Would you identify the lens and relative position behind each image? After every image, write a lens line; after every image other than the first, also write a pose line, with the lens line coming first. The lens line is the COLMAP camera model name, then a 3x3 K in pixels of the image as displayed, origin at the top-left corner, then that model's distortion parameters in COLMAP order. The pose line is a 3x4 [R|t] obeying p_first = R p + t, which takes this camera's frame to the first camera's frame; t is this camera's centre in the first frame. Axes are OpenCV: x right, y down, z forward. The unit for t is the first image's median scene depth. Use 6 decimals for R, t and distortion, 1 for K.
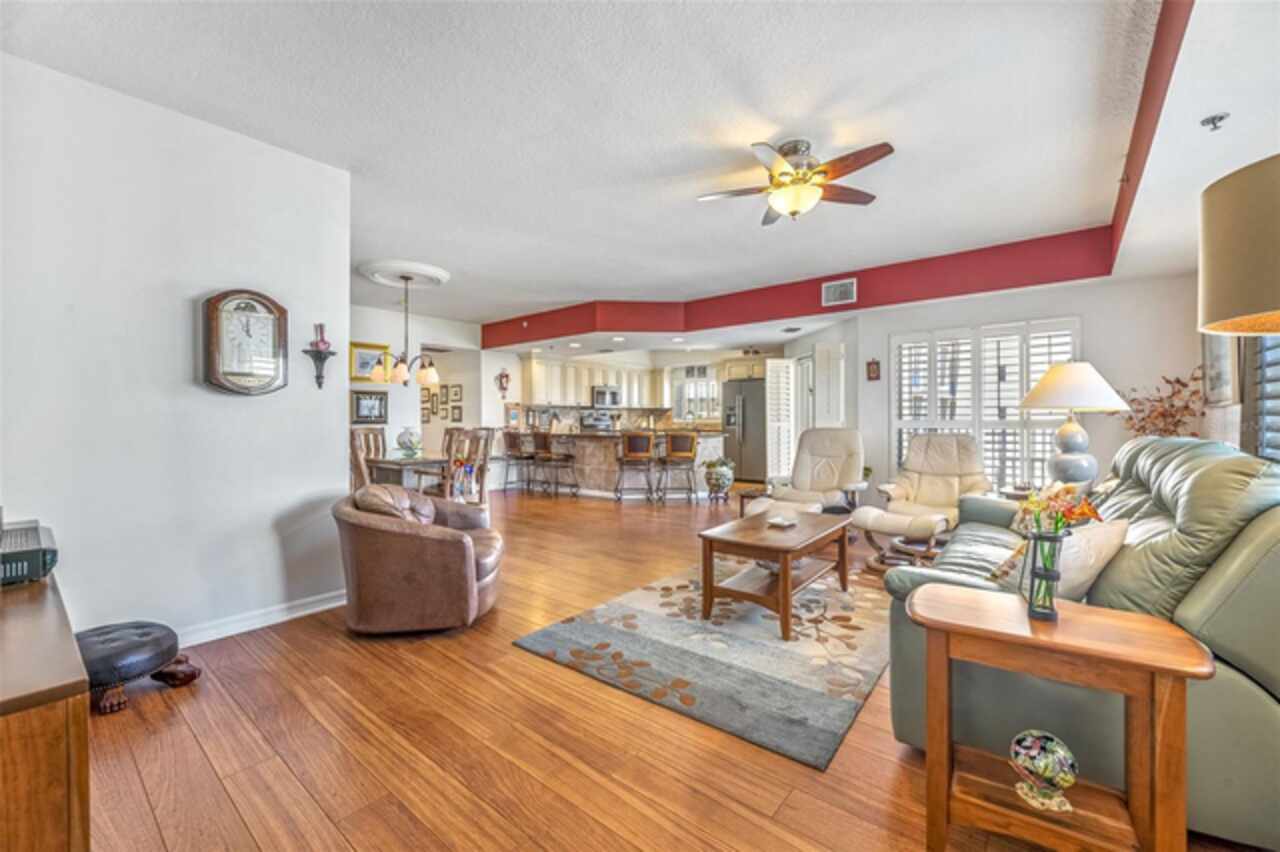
lens RADIAL K [[523.8, 0, 630.7], [0, 523.8, 416.7], [0, 0, 1]] dist [-0.004875, -0.000070]
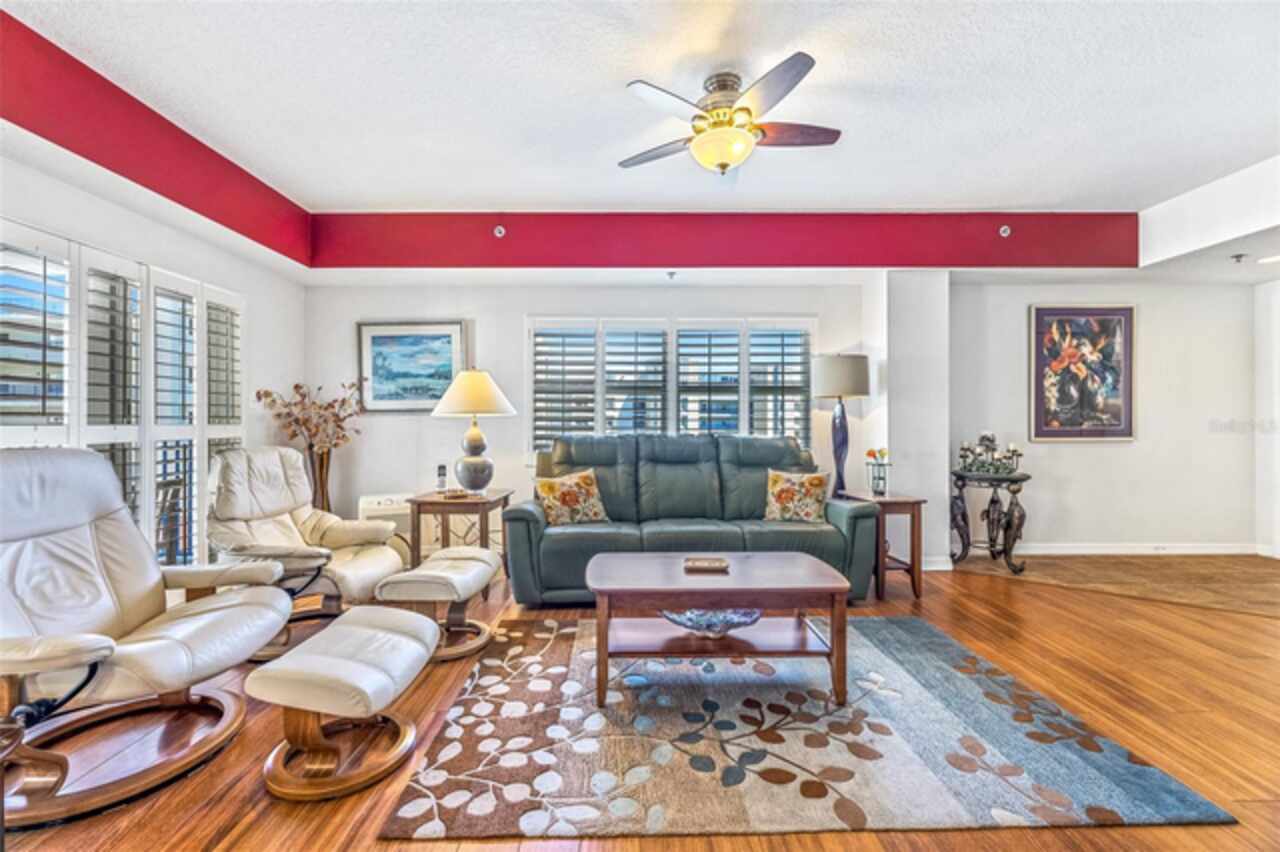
lens RADIAL K [[523.8, 0, 631.6], [0, 523.8, 420.2], [0, 0, 1]] dist [-0.004875, -0.000070]
pose [[-0.649433, 0.014933, 0.760272, -0.196852], [0.004881, 0.999868, -0.015470, 0.006937], [-0.760403, -0.006336, -0.649421, 1.522735]]
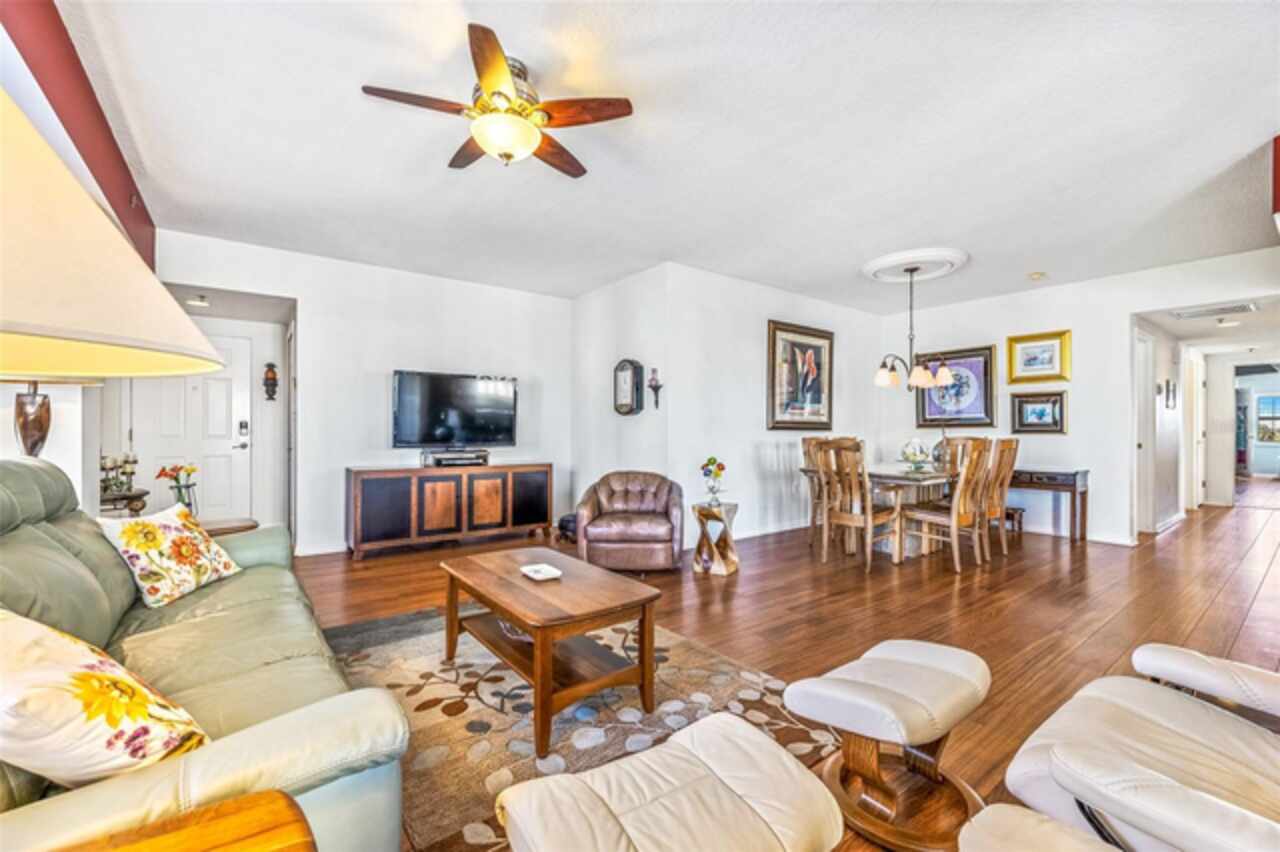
lens RADIAL K [[523.8, 0, 638.9], [0, 523.8, 430.6], [0, 0, 1]] dist [-0.004875, -0.000070]
pose [[-0.220271, 0.011038, -0.975376, 0.943125], [0.005314, 0.999935, 0.010116, -0.004466], [0.975424, -0.002954, -0.220315, 1.264131]]
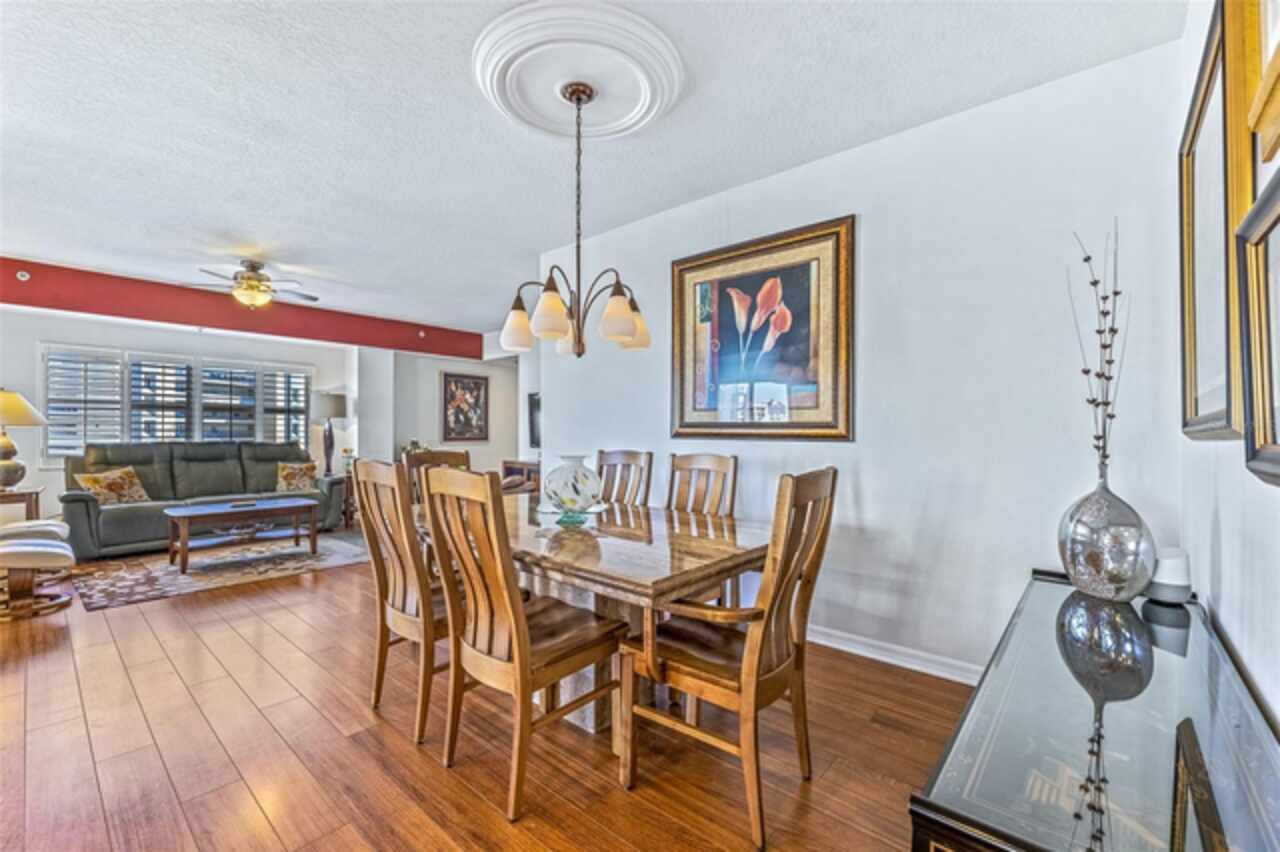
lens RADIAL K [[523.8, 0, 631.6], [0, 523.8, 430.9], [0, 0, 1]] dist [-0.004875, -0.000070]
pose [[-0.999879, 0.005480, 0.014549, -0.816522], [0.005398, 0.999970, -0.005626, 0.004198], [-0.014579, -0.005547, -0.999878, 2.412895]]
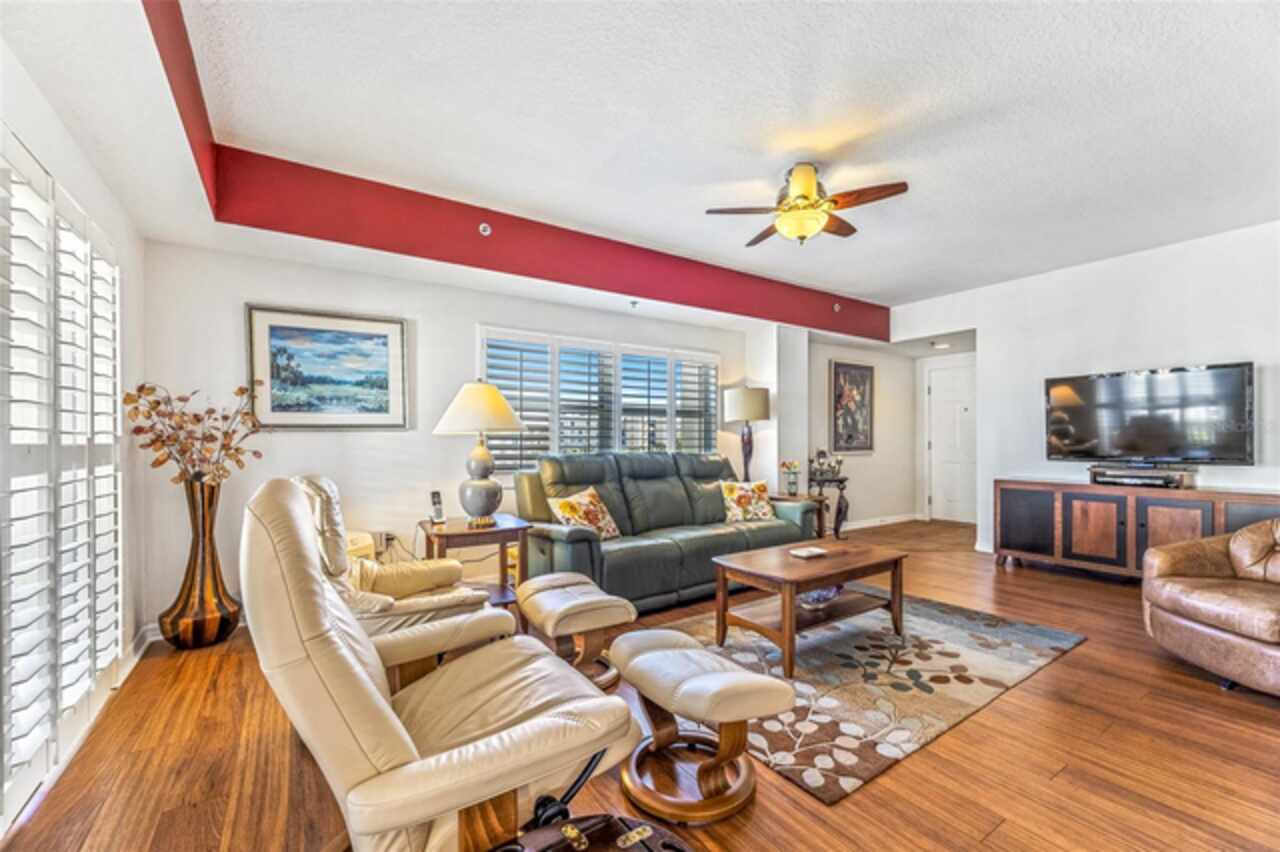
lens RADIAL K [[523.8, 0, 642.2], [0, 523.8, 439.4], [0, 0, 1]] dist [-0.004875, -0.000070]
pose [[-0.961964, 0.013988, 0.272818, 0.312285], [0.011454, 0.999875, -0.010879, 0.003554], [-0.272936, -0.007341, -0.962004, 1.931775]]
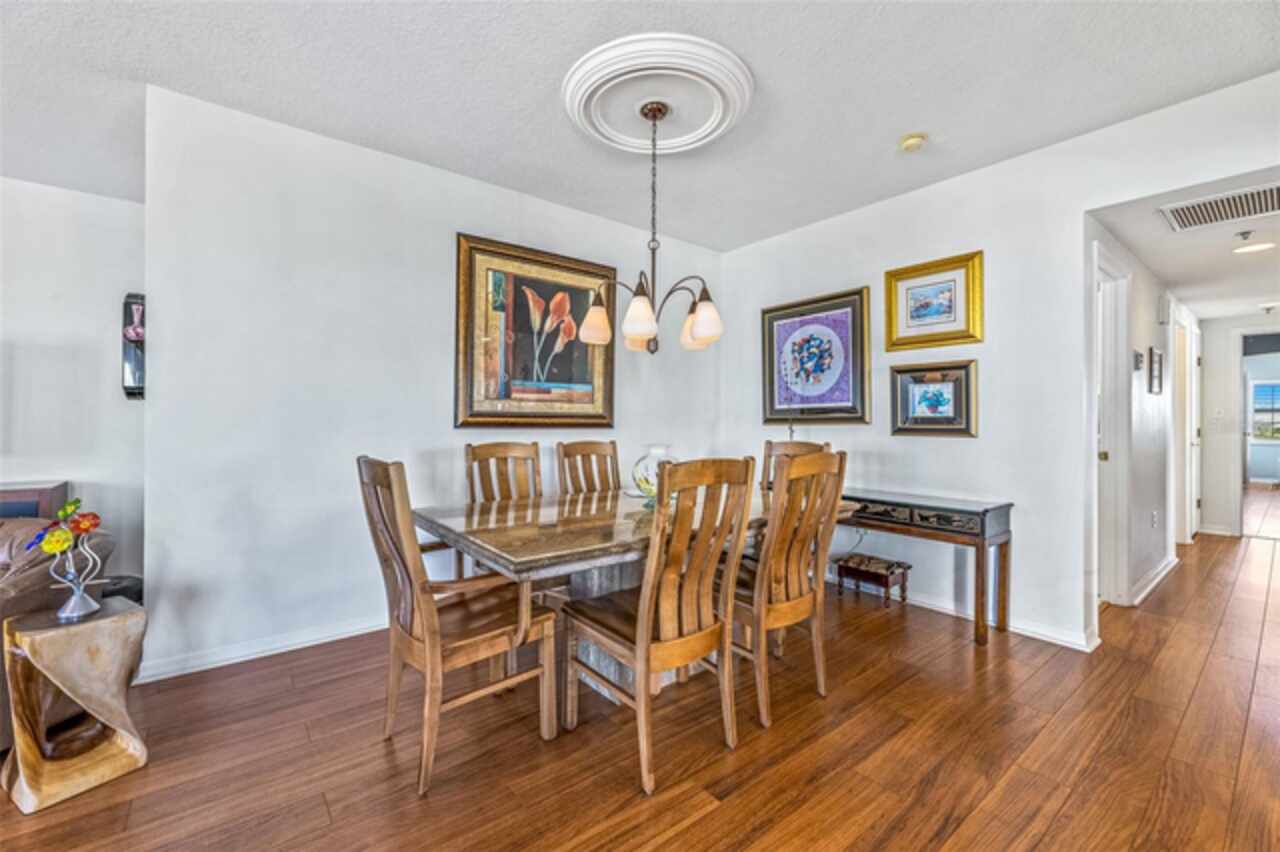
lens RADIAL K [[523.8, 0, 636.3], [0, 523.8, 419.9], [0, 0, 1]] dist [-0.004875, -0.000070]
pose [[-0.199379, 0.006687, -0.979900, 0.024037], [0.003280, 0.999976, 0.006157, -0.007453], [0.979917, -0.001986, -0.199396, 1.839125]]
